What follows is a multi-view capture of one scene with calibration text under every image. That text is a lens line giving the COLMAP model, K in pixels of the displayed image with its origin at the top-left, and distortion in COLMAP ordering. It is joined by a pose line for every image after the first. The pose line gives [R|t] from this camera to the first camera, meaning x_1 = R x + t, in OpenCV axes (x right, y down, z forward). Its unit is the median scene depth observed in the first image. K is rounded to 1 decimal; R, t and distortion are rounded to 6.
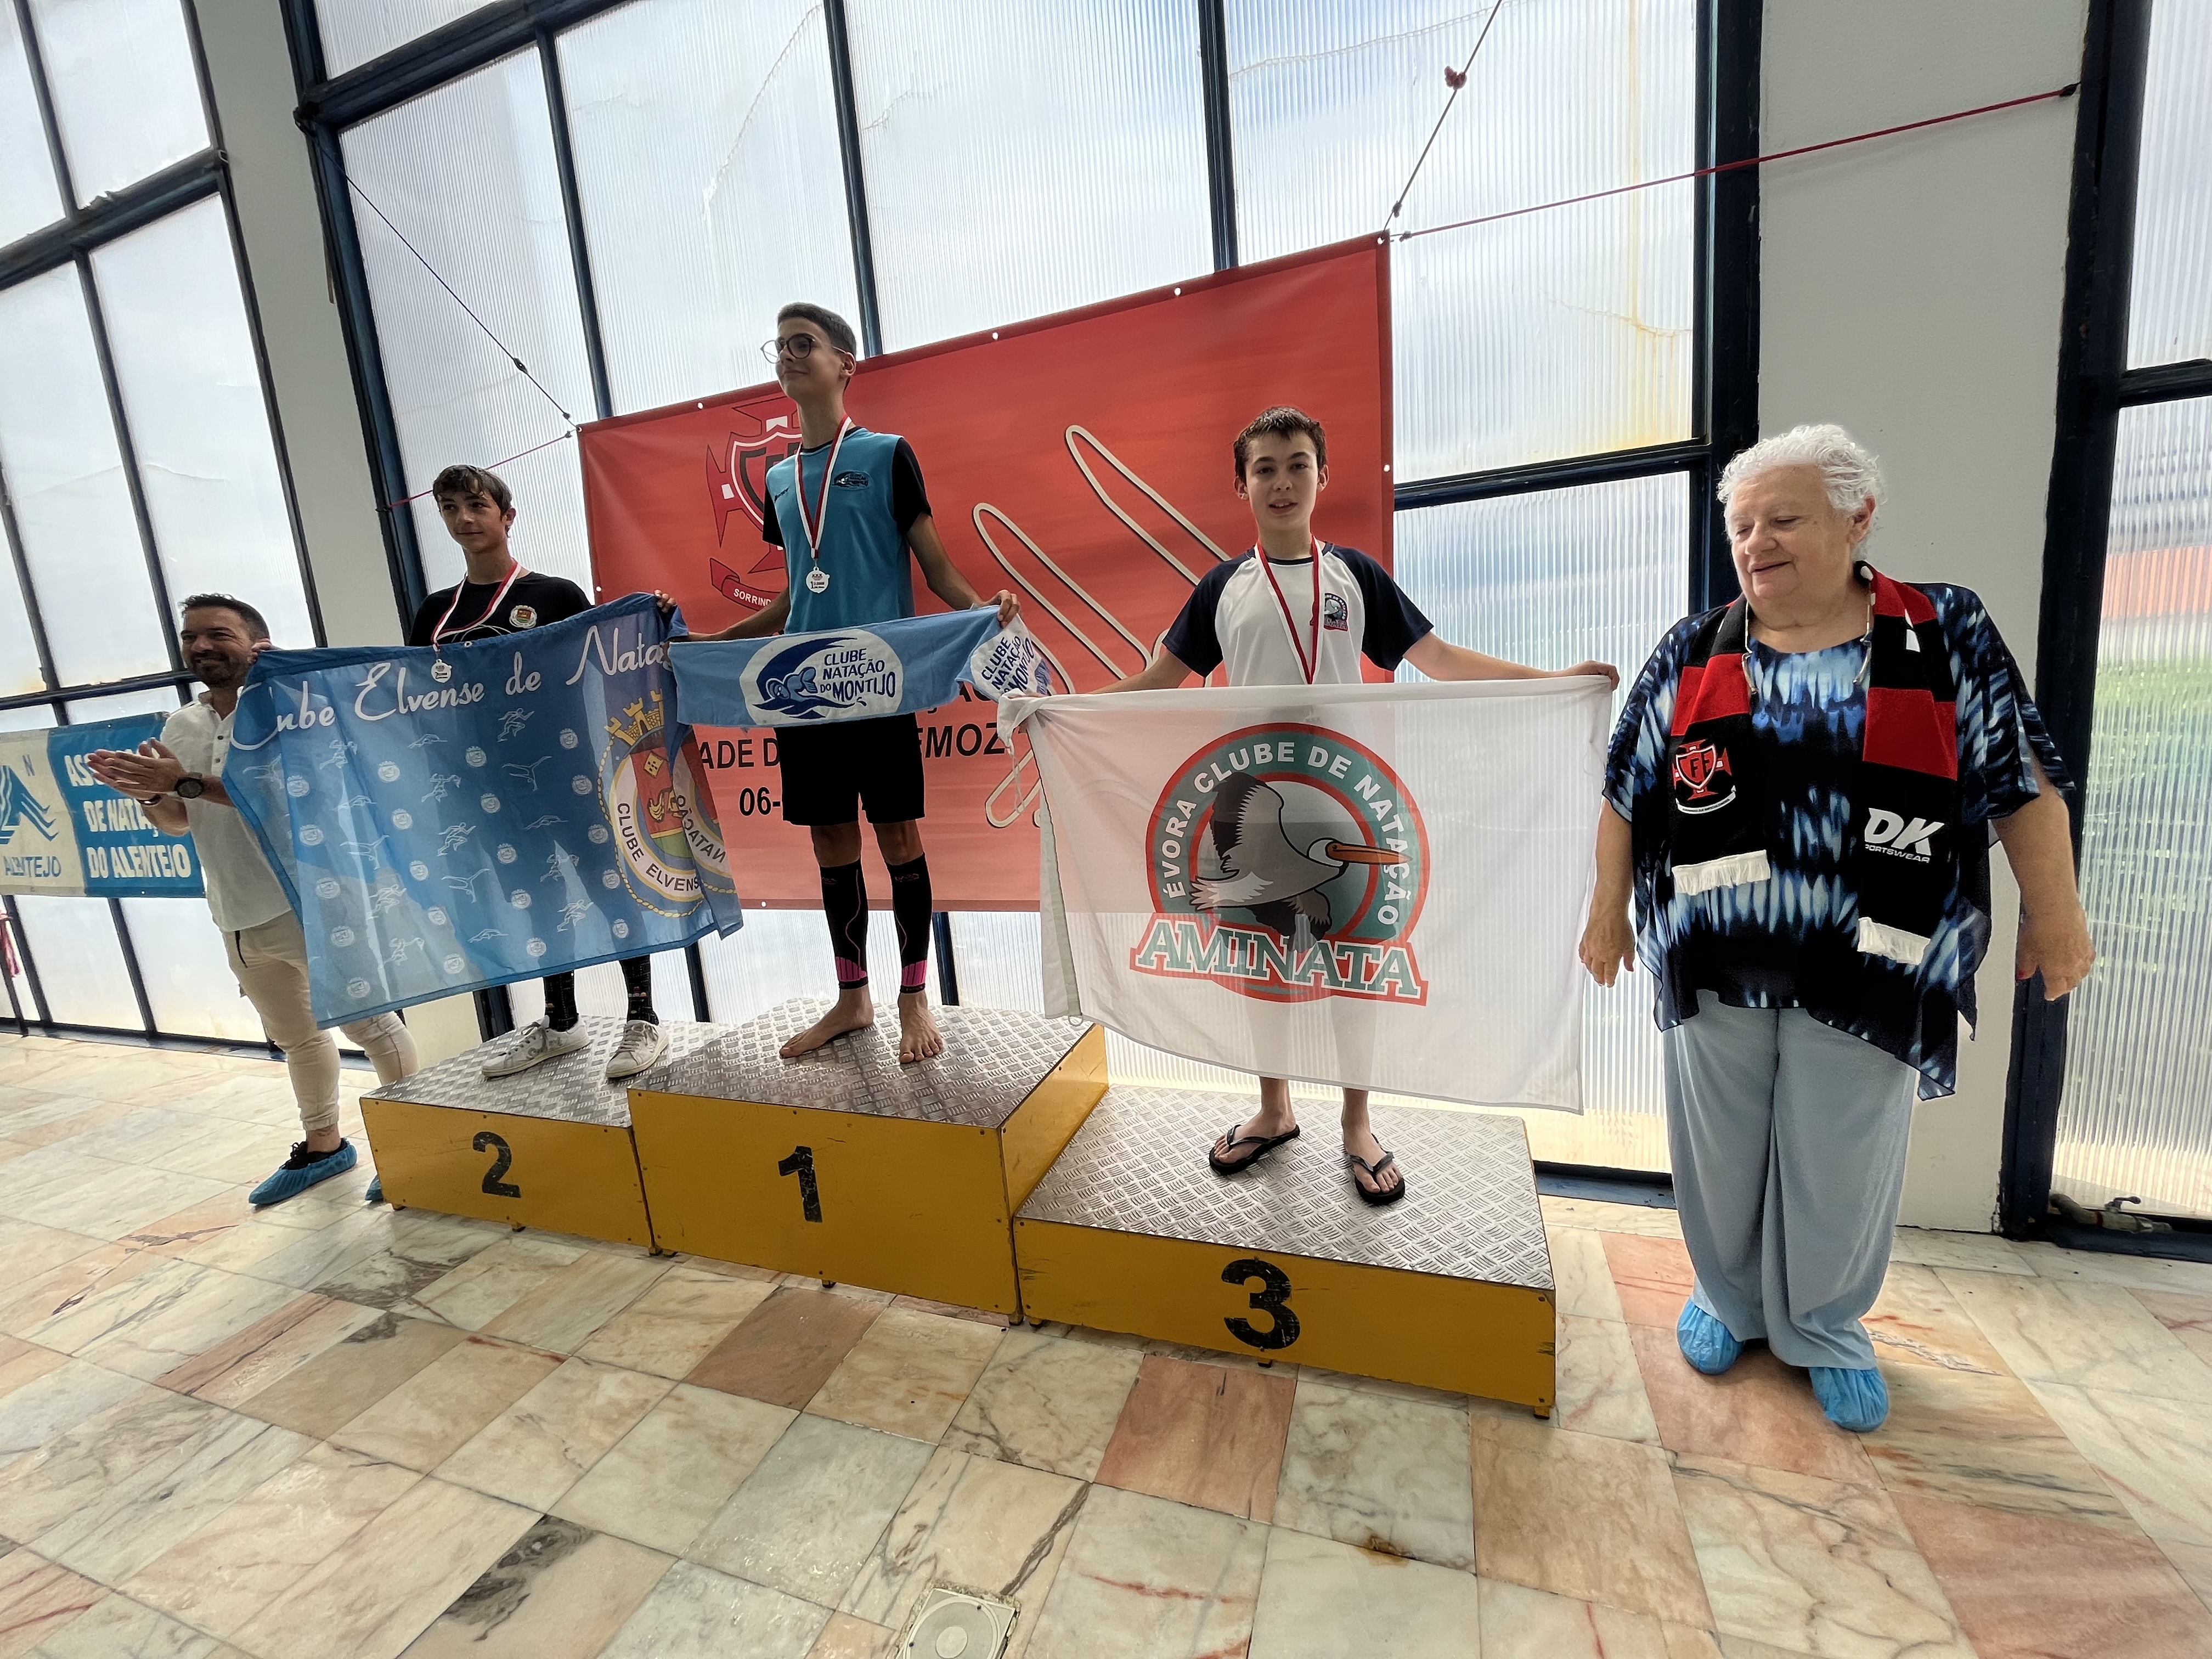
lens RADIAL K [[893.8, 0, 1115.6], [0, 893.8, 826.7], [0, 0, 1]] dist [-0.004229, 0.000461]
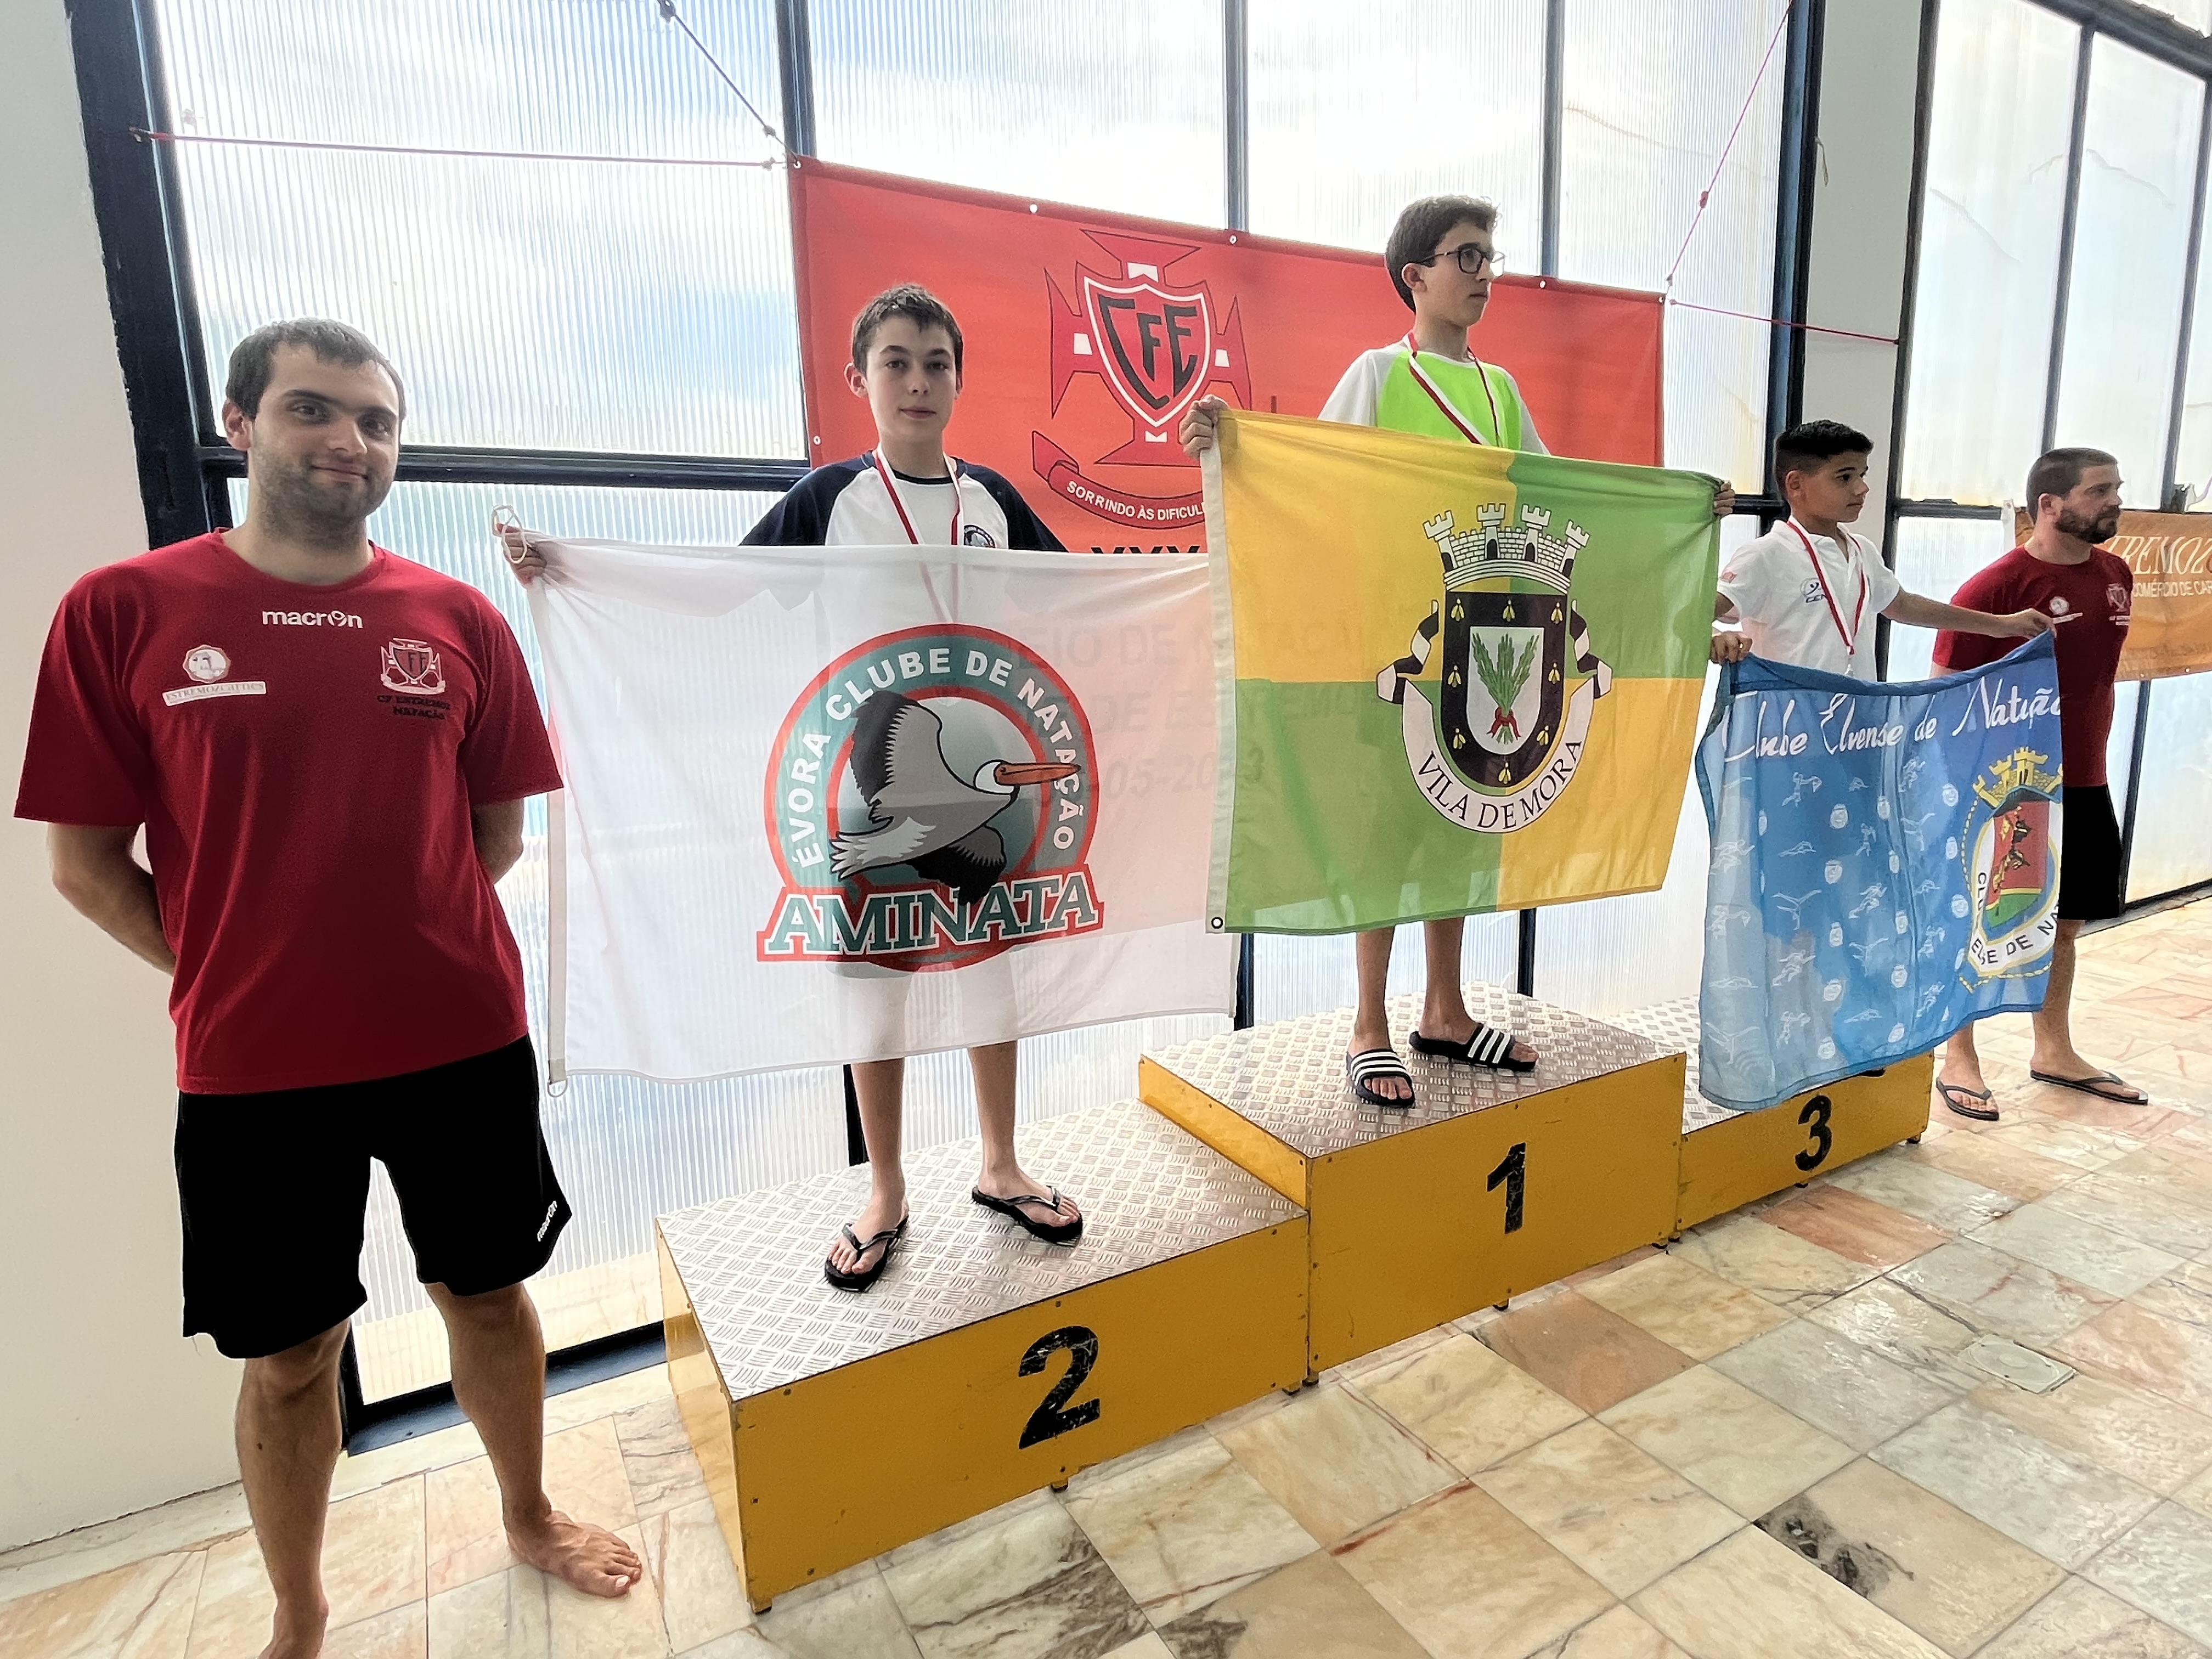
lens RADIAL K [[1226.6, 0, 1101.9], [0, 1226.6, 835.6], [0, 0, 1]] dist [-0.001107, -0.000743]
pose [[0.662571, -0.063780, 0.746279, -1.629962], [0.093185, 0.995646, 0.002359, 0.014313], [-0.743180, 0.067979, 0.665629, 0.514910]]
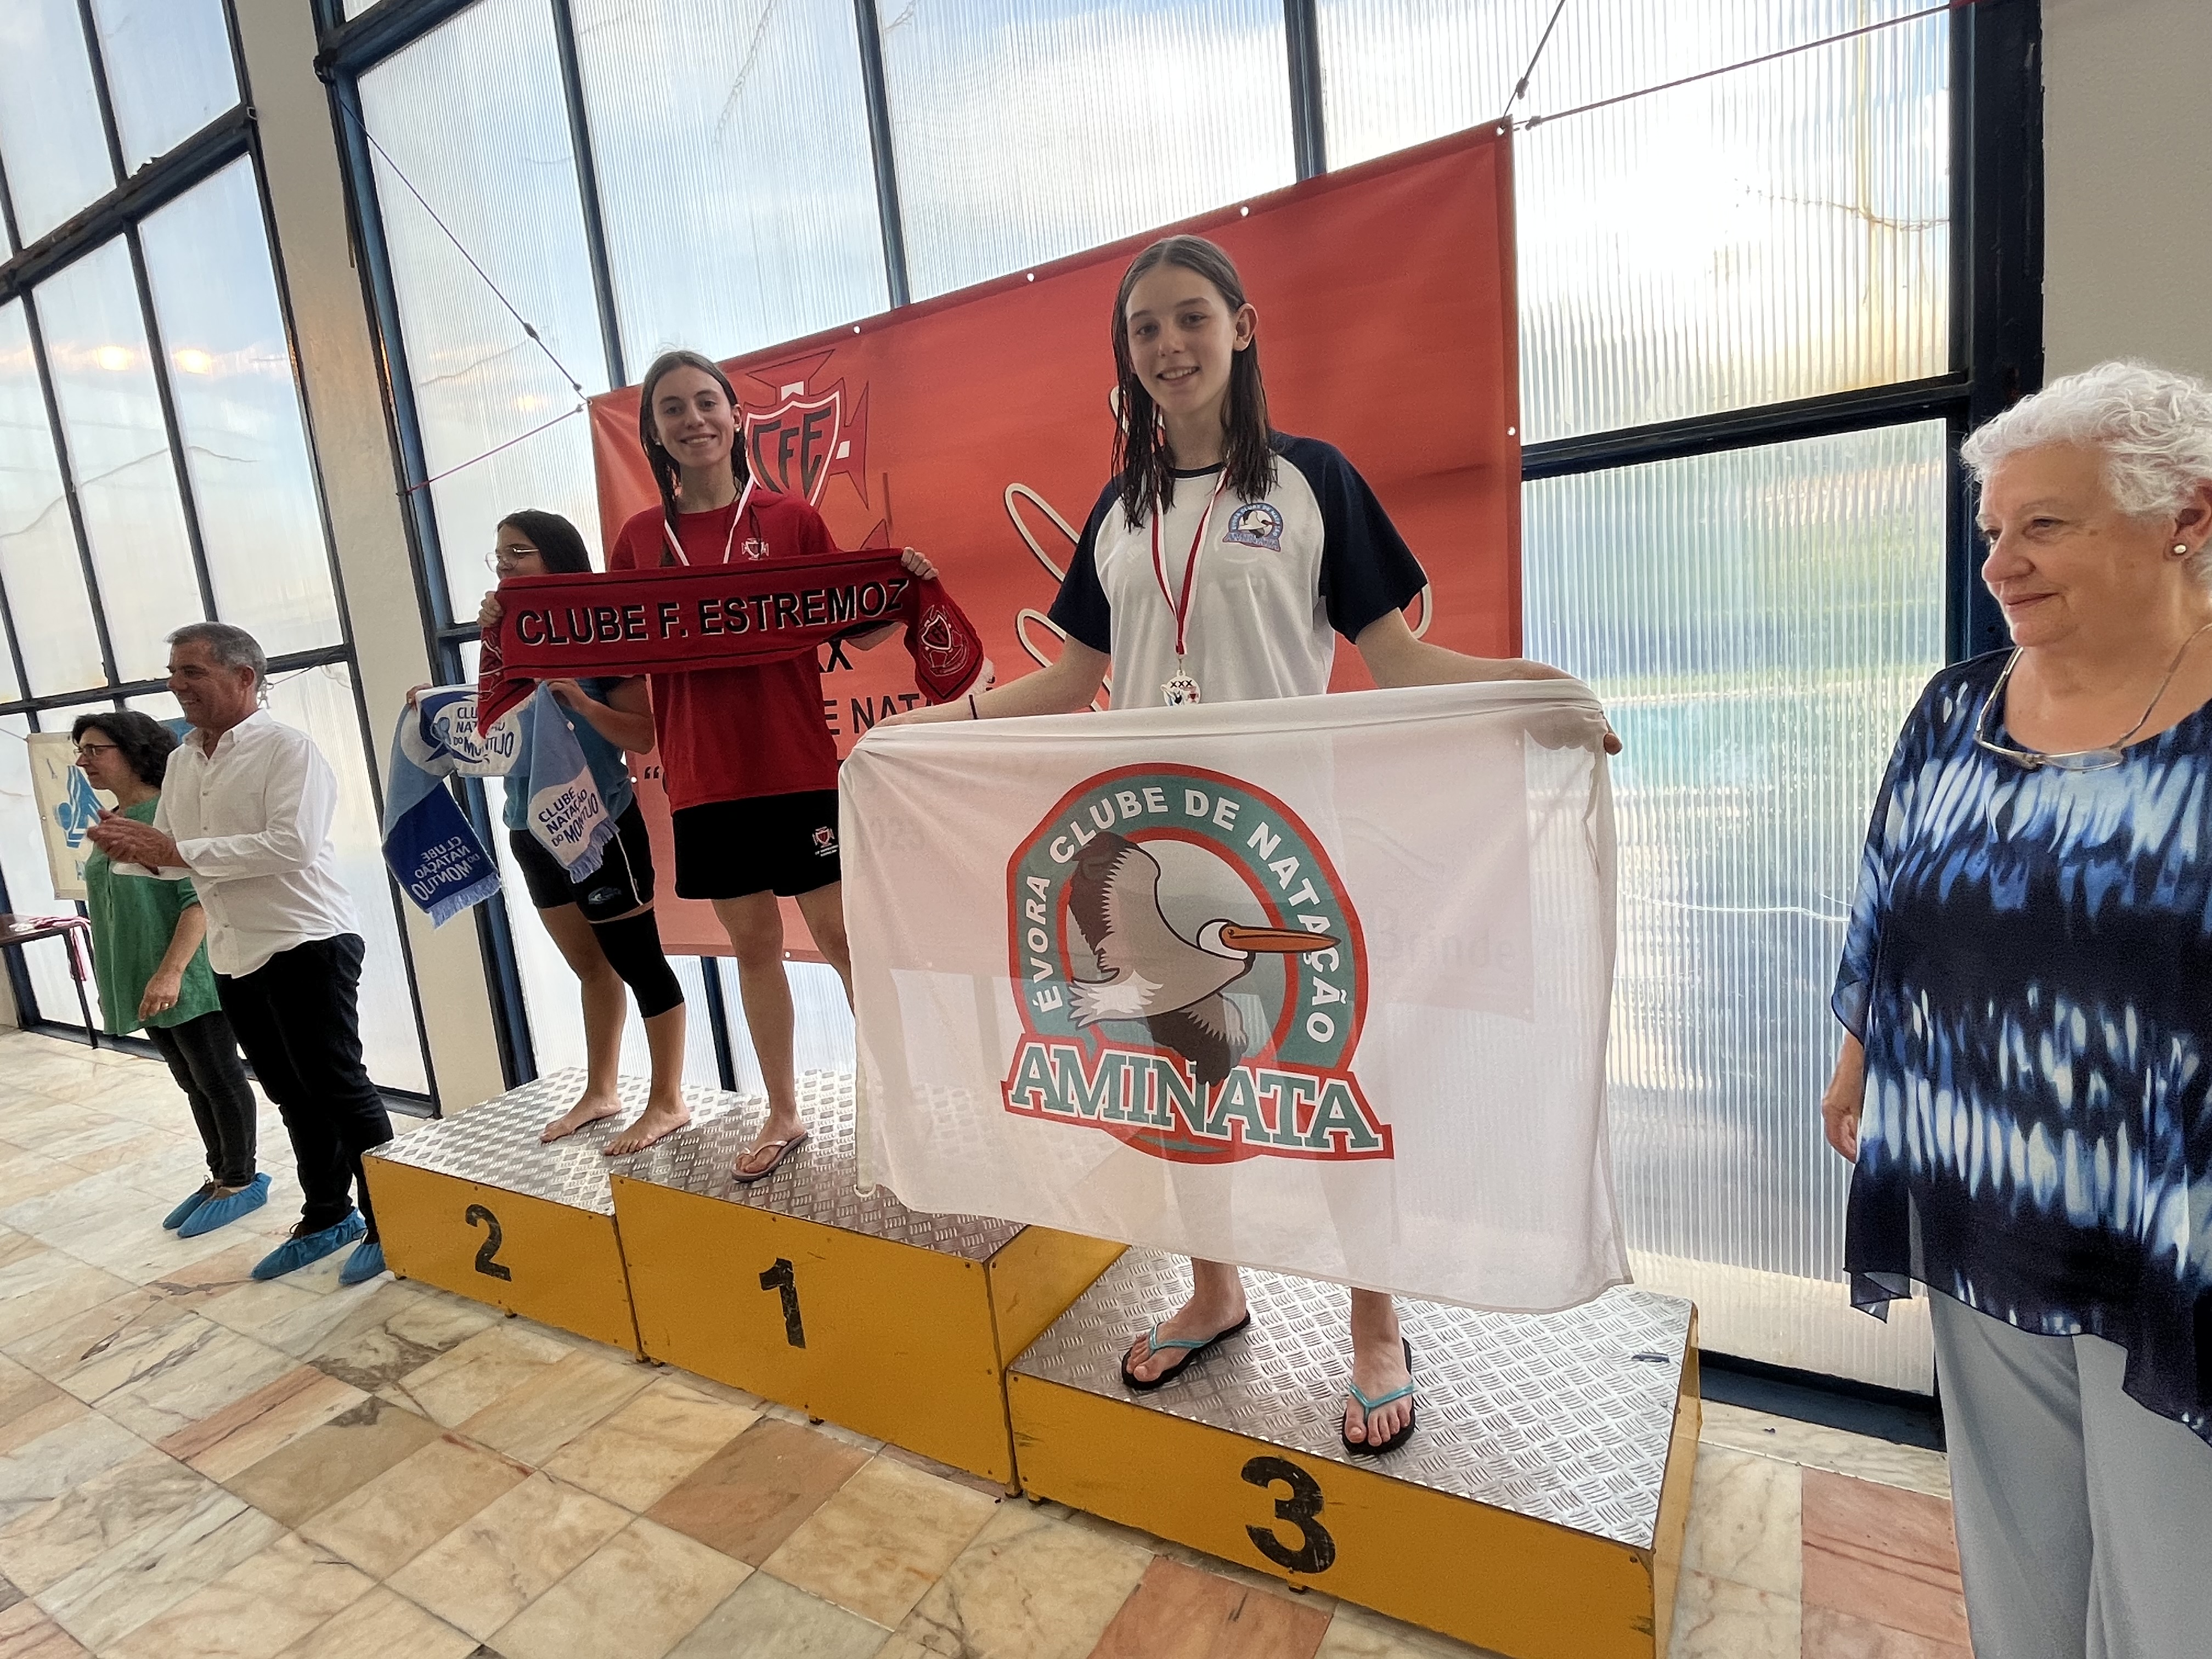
lens RADIAL K [[1182.9, 0, 1109.2], [0, 1182.9, 824.4], [0, 0, 1]] dist [-0.004920, 0.000992]
pose [[0.981012, 0.015002, -0.193368, 0.182980], [-0.012549, 0.999825, 0.013904, -0.084800], [0.193542, -0.011213, 0.981028, -0.052070]]
